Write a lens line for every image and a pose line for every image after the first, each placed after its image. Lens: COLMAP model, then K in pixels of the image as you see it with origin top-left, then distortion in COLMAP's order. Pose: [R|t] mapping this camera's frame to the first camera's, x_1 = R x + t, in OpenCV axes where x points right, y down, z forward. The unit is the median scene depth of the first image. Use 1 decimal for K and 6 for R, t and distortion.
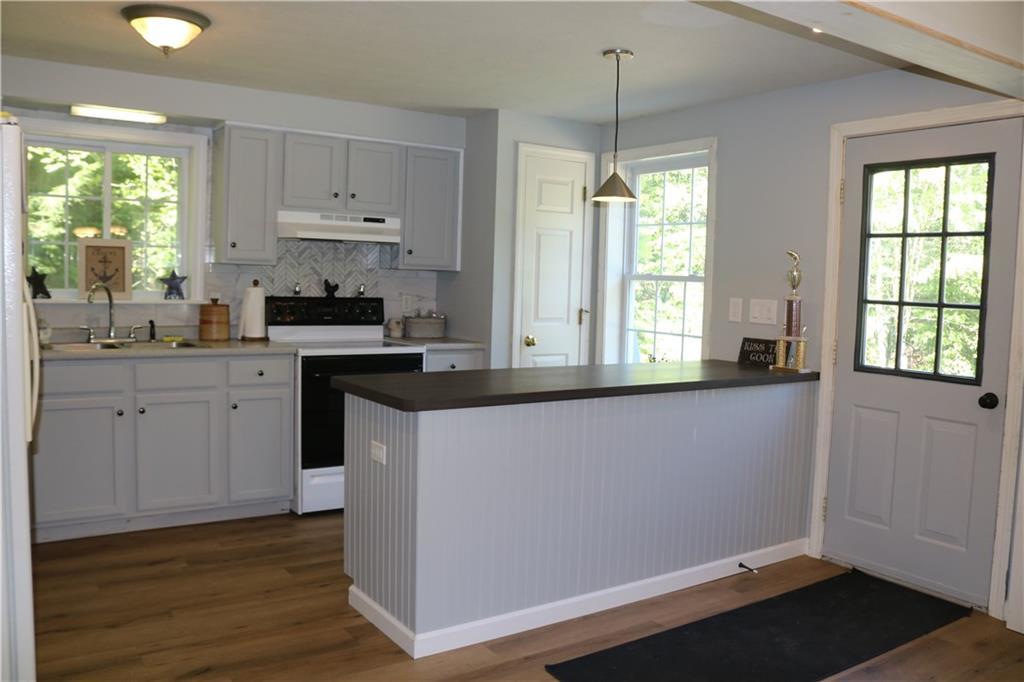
lens RADIAL K [[839.1, 0, 512.0], [0, 839.1, 341.0], [0, 0, 1]] dist [-0.165039, 0.139953]
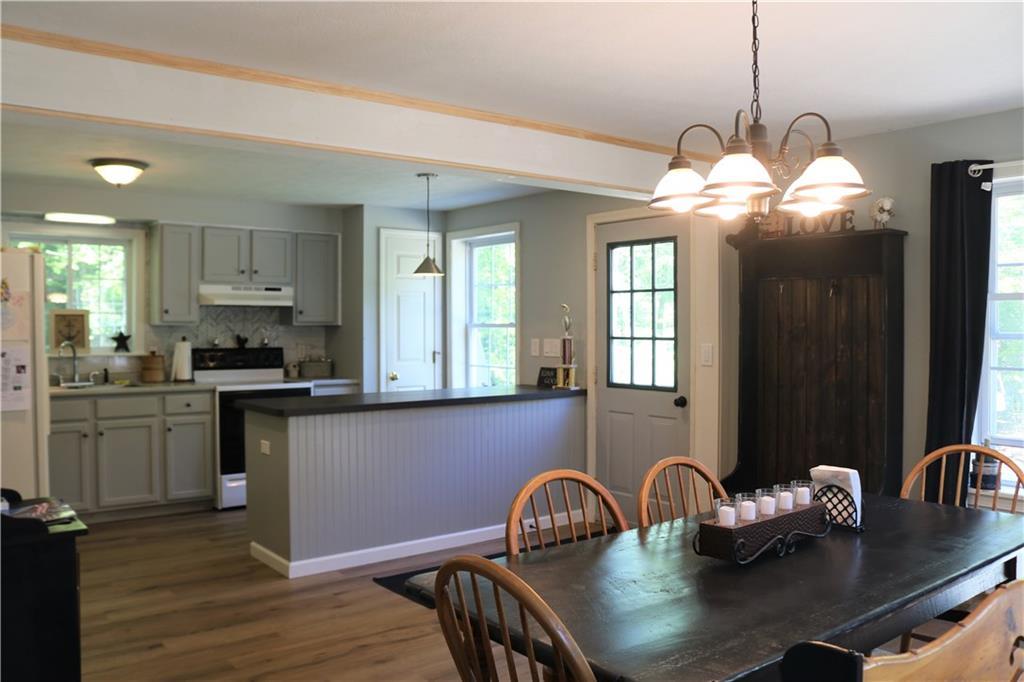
lens RADIAL K [[839.1, 0, 512.0], [0, 839.1, 341.0], [0, 0, 1]] dist [-0.165039, 0.139953]
pose [[0.996679, -0.031525, 0.075074, 0.124108], [0.035655, 0.997887, -0.054319, 0.025458], [-0.073203, 0.056815, 0.995697, -0.374703]]
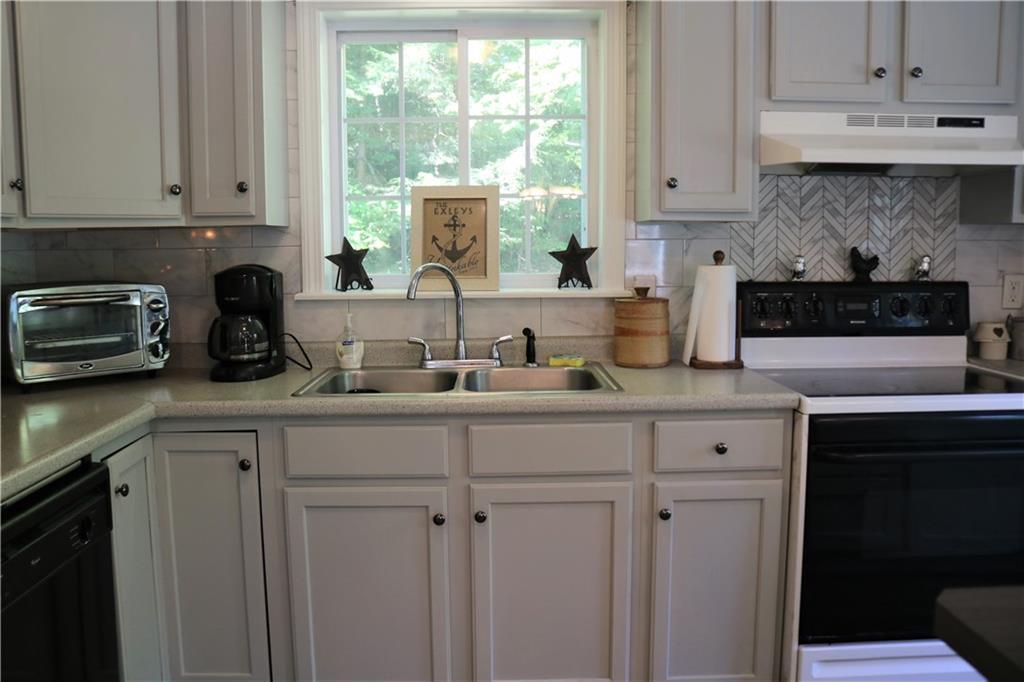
lens RADIAL K [[839.1, 0, 512.0], [0, 839.1, 341.0], [0, 0, 1]] dist [-0.165039, 0.139953]
pose [[0.840768, 0.028578, -0.540641, -0.139713], [-0.007007, 0.999097, 0.041915, -0.039482], [0.541350, -0.031452, 0.840209, 0.504244]]
